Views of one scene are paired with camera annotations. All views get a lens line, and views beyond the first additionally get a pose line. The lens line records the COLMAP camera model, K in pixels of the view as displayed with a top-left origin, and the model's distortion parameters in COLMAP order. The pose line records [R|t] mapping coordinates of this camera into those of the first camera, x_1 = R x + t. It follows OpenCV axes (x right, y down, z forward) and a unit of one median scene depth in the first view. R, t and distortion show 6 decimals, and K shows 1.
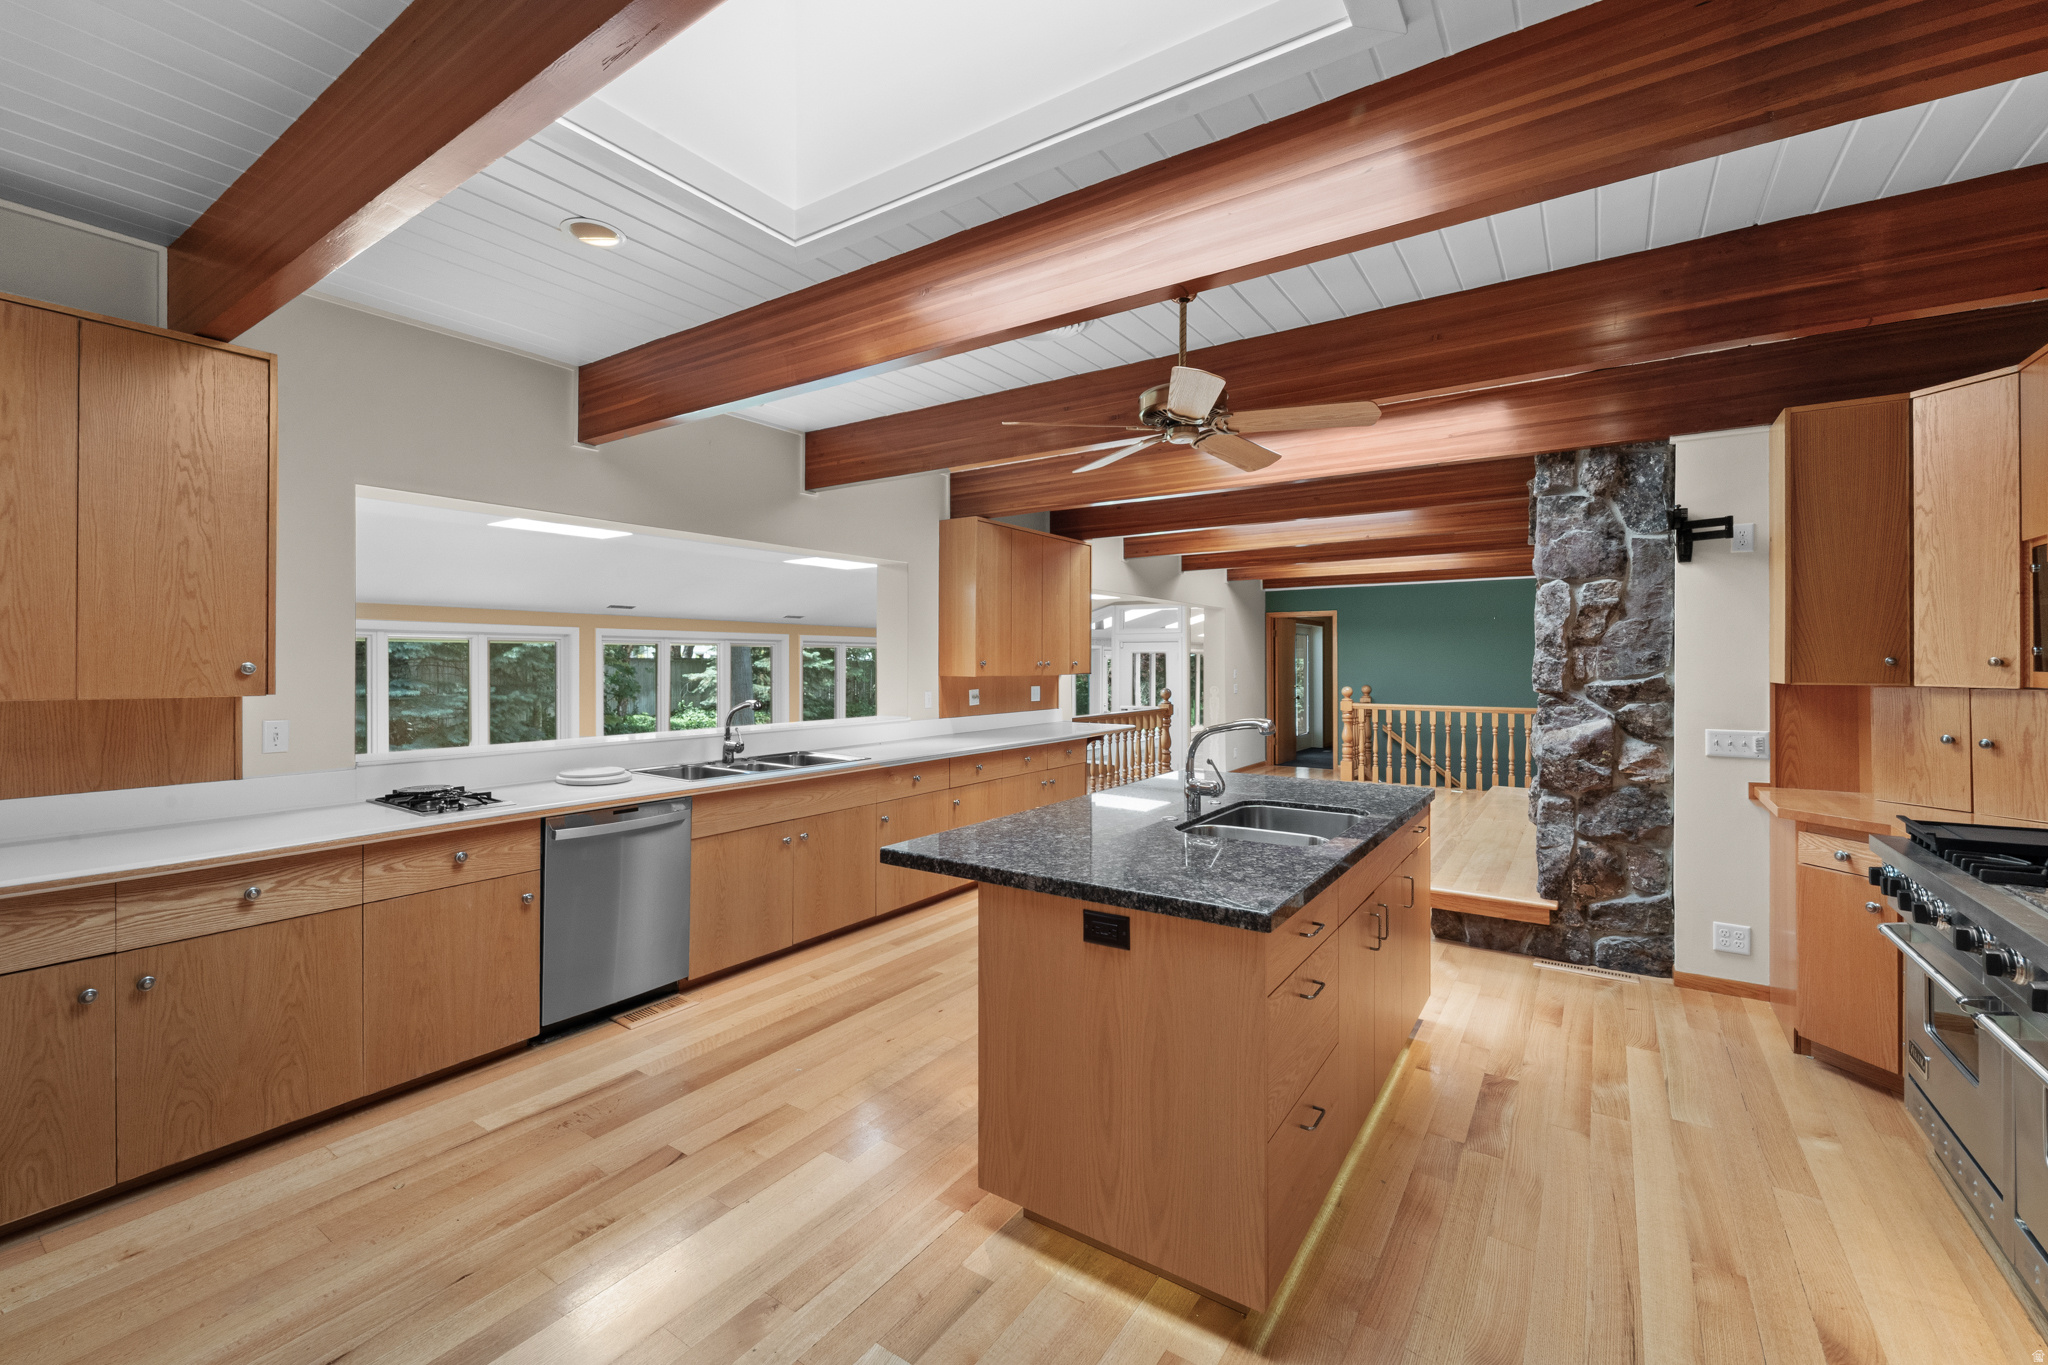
lens RADIAL K [[859.4, 0, 1034.5], [0, 859.4, 663.4], [0, 0, 1]] dist [0.003576, -0.001232]
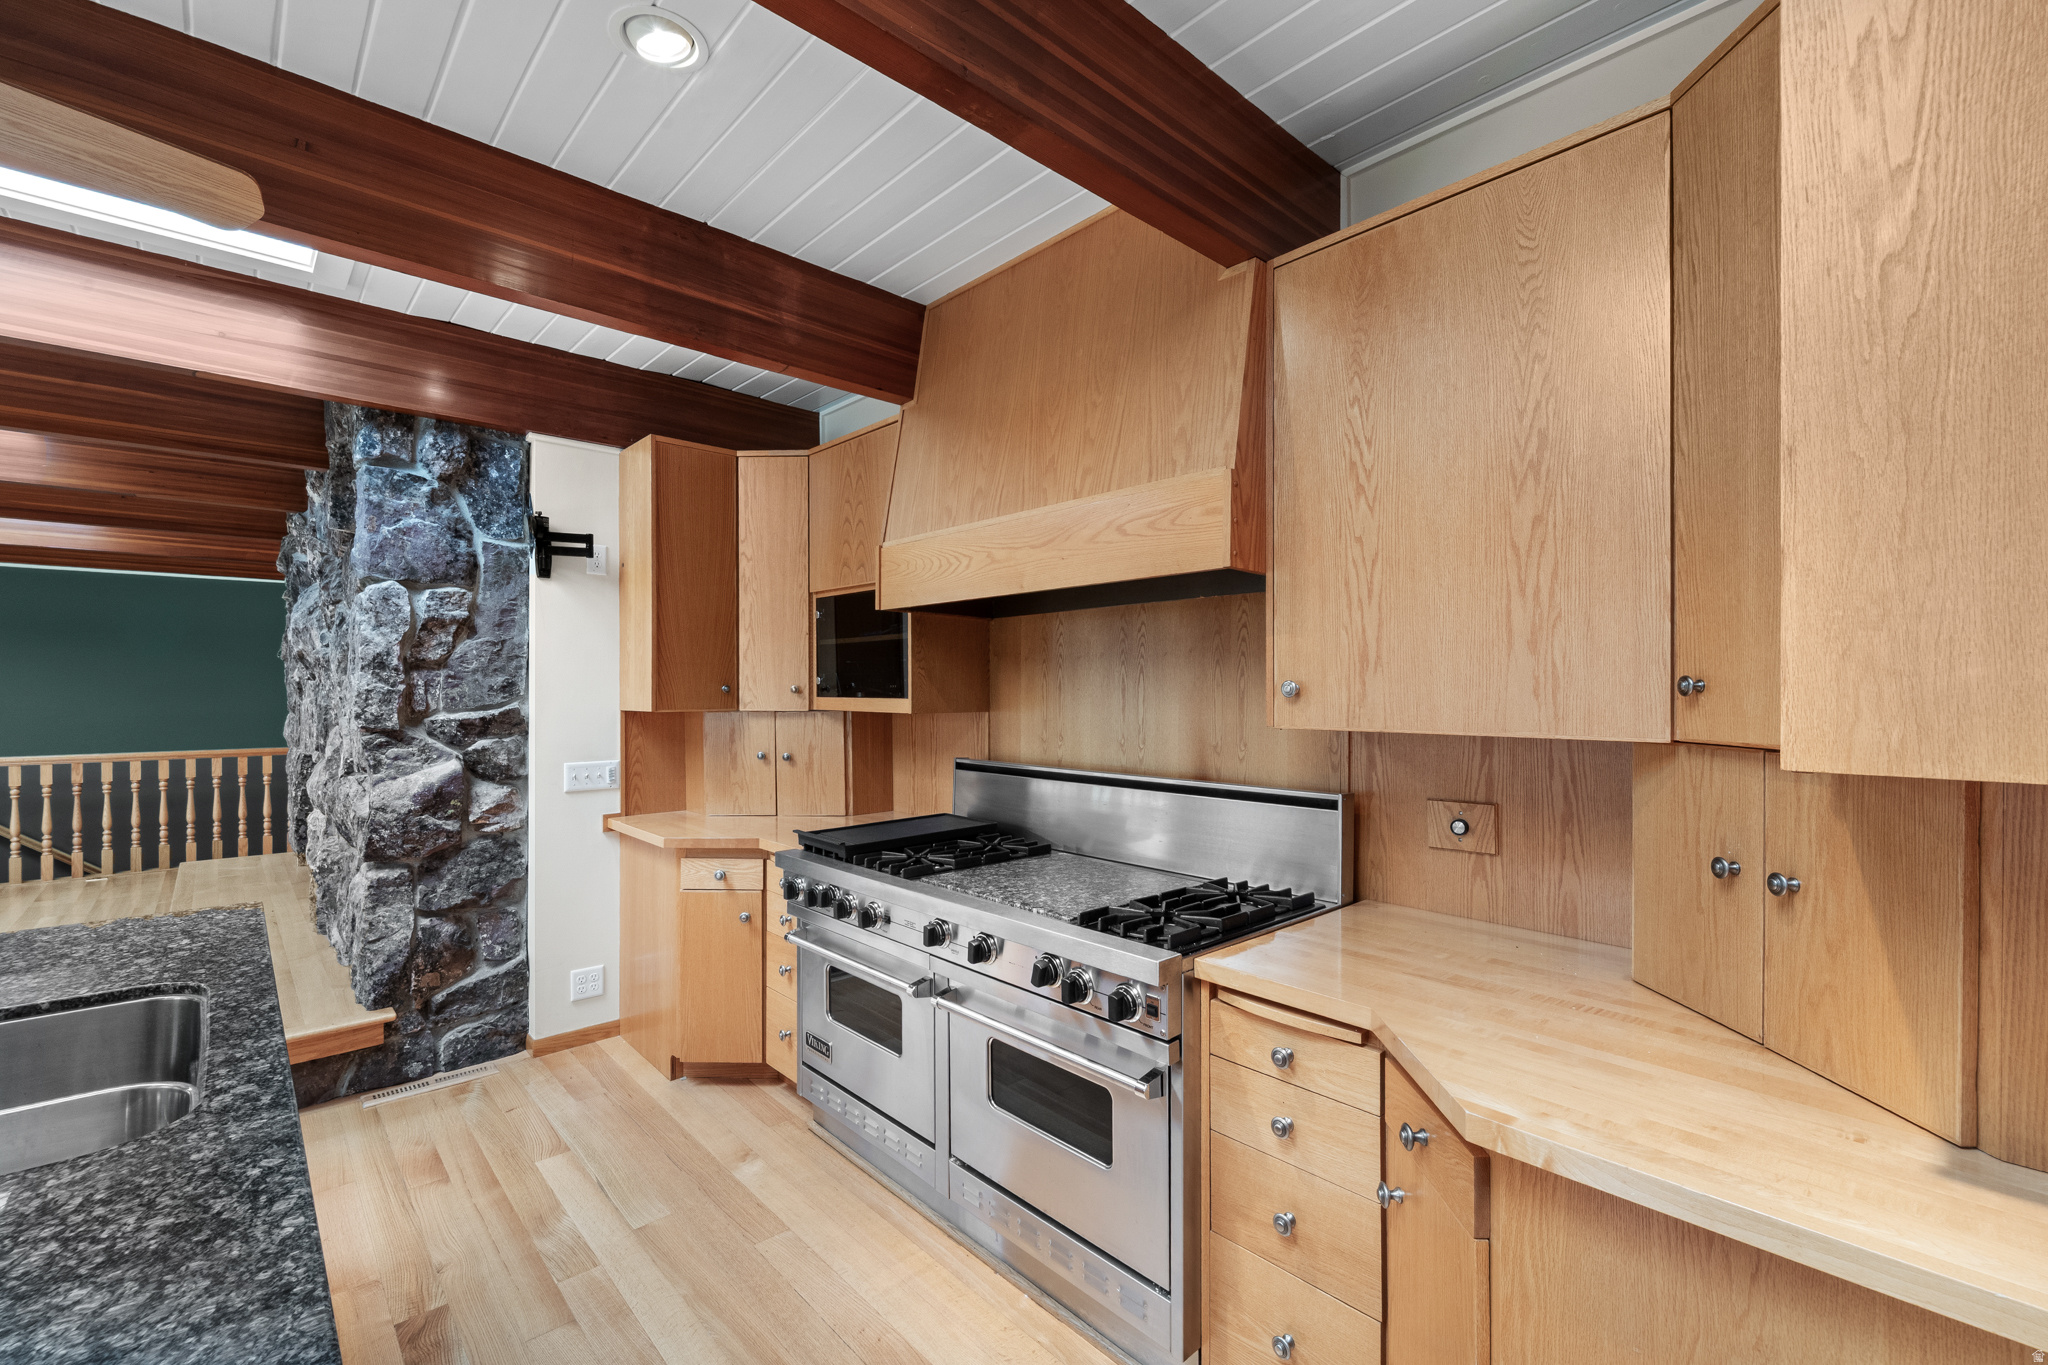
lens RADIAL K [[859.4, 0, 995.3], [0, 859.4, 689.9], [0, 0, 1]] dist [0.003576, -0.001232]
pose [[0.238495, -0.001708, 0.971142, 0.002269], [0.001712, 0.999998, 0.001338, -0.001785], [-0.971142, 0.001343, 0.238497, 0.321959]]
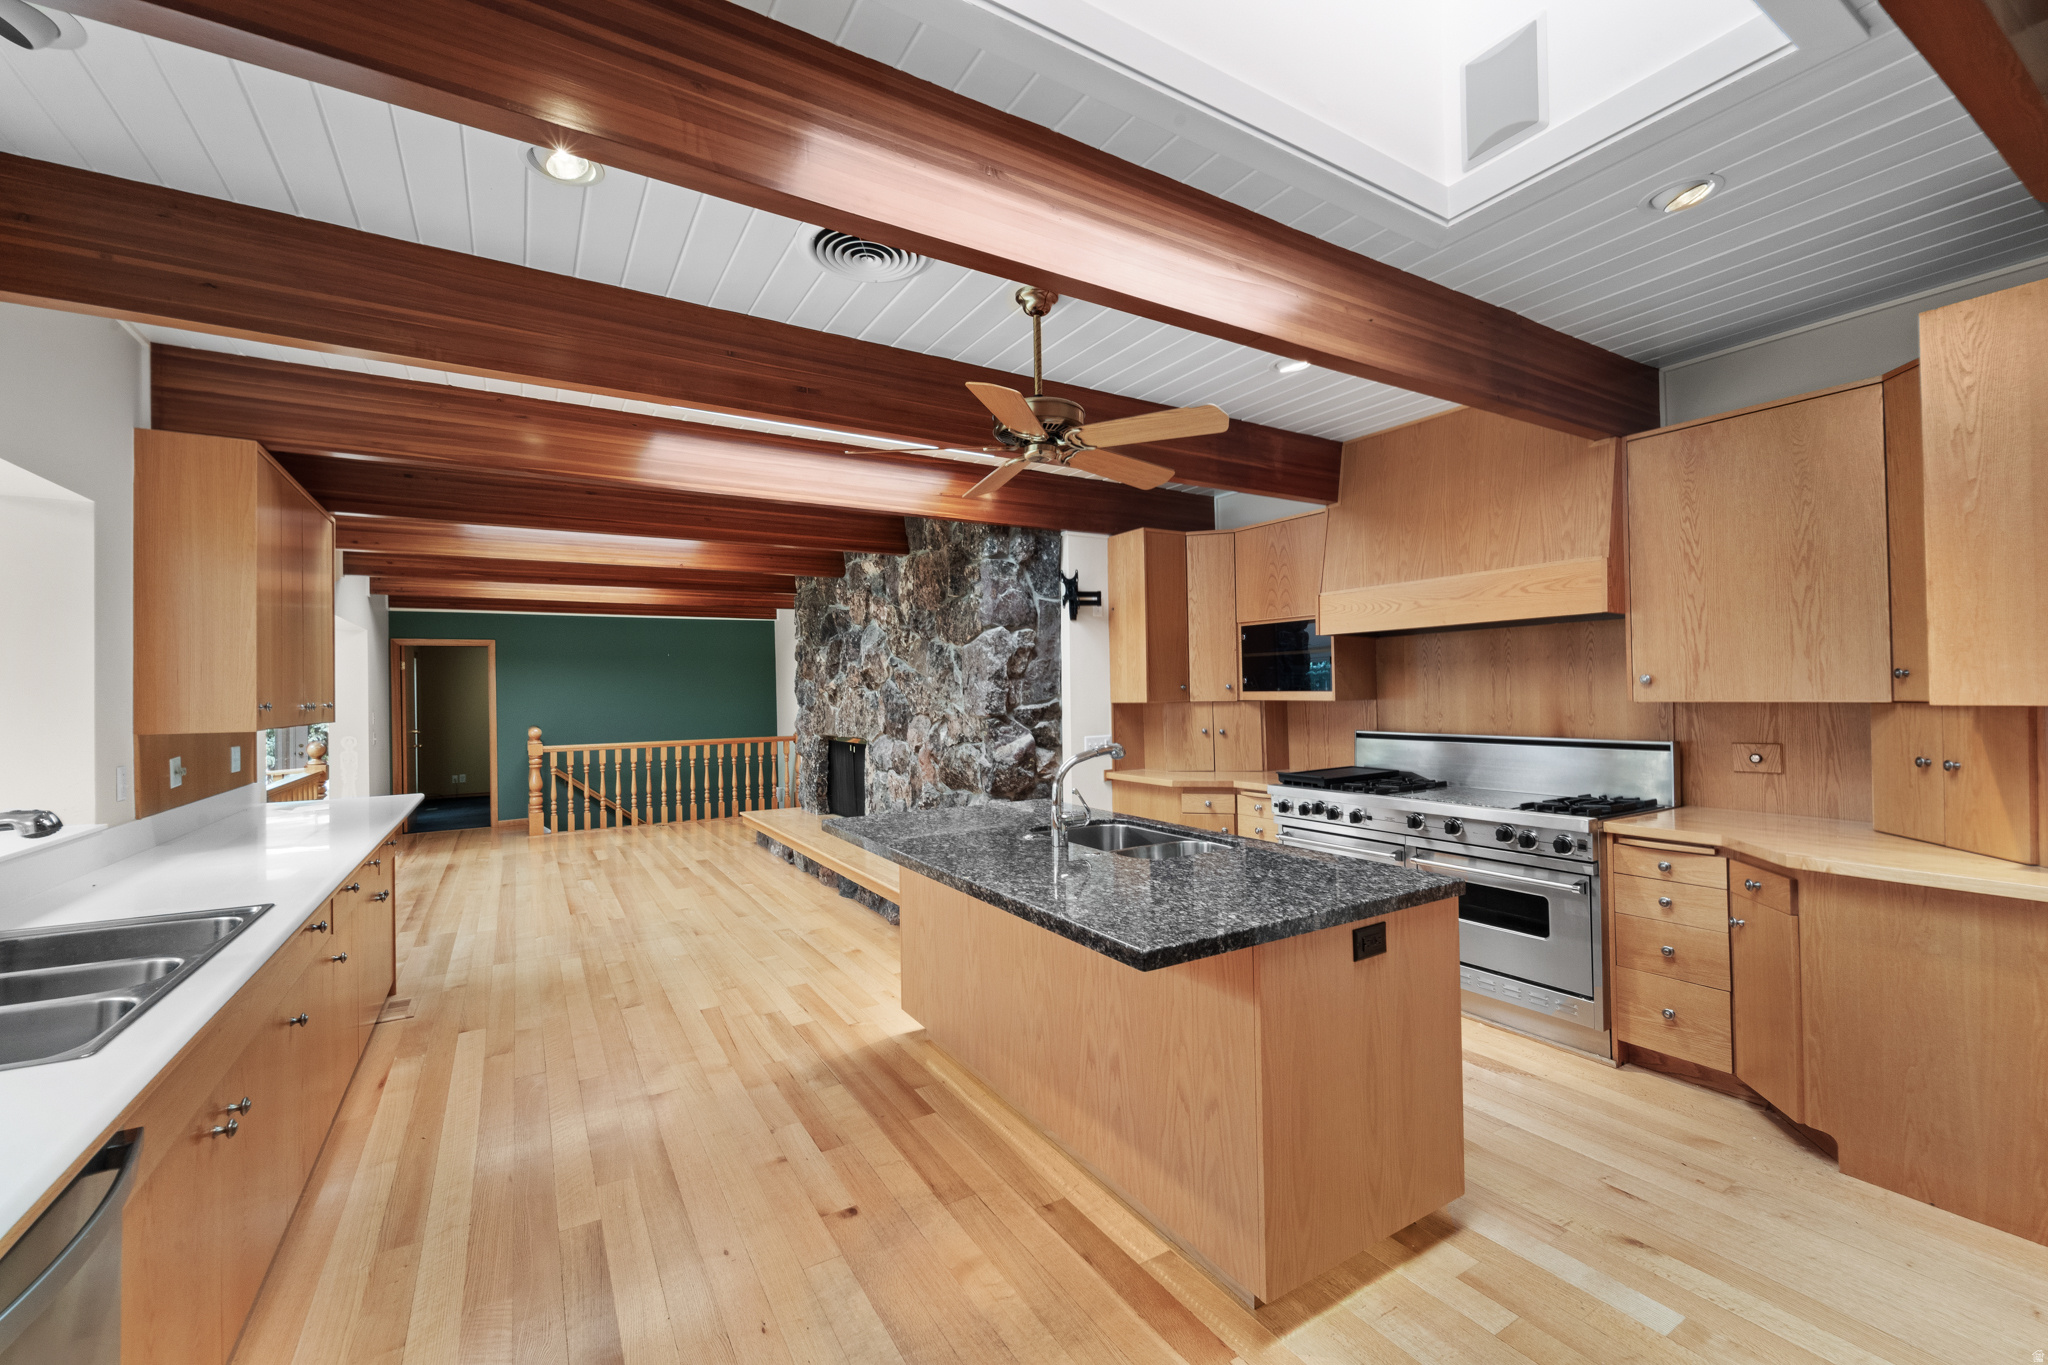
lens RADIAL K [[859.4, 0, 972.6], [0, 859.4, 684.9], [0, 0, 1]] dist [0.003576, -0.001232]
pose [[0.414170, -0.000444, 0.910199, -0.583759], [0.019510, 0.999774, -0.008390, -0.001803], [-0.909990, 0.021233, 0.414086, 0.544920]]
